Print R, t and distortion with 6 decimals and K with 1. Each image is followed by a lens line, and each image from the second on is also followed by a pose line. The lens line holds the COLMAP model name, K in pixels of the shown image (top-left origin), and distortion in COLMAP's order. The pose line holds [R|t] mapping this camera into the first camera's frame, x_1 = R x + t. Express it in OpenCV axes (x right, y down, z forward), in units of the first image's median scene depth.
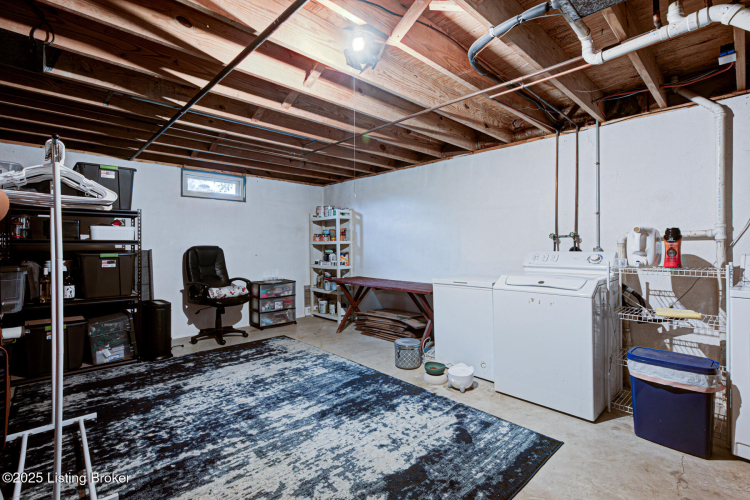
lens RADIAL K [[348.9, 0, 376.9], [0, 348.9, 247.9], [0, 0, 1]] dist [0.000199, 0.000003]
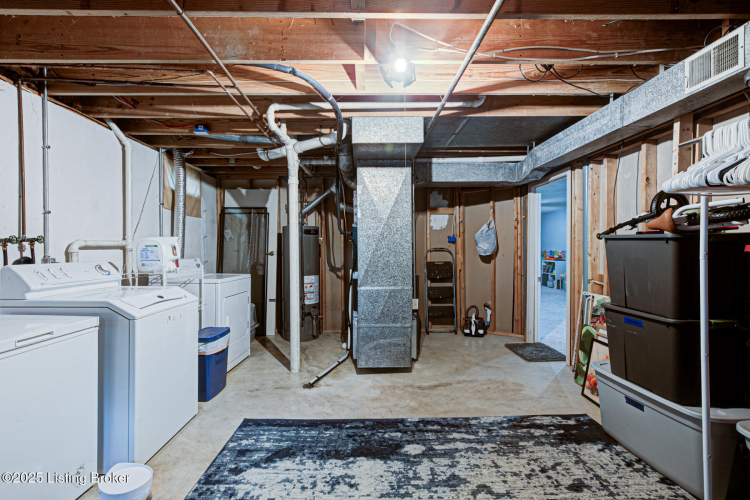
lens RADIAL K [[348.9, 0, 375.5], [0, 348.9, 250.5], [0, 0, 1]] dist [0.000199, 0.000003]
pose [[-0.740904, 0.009671, 0.671541, -0.666981], [0.014263, 0.999897, 0.001337, -0.015036], [-0.671459, 0.010569, -0.740966, 1.736332]]
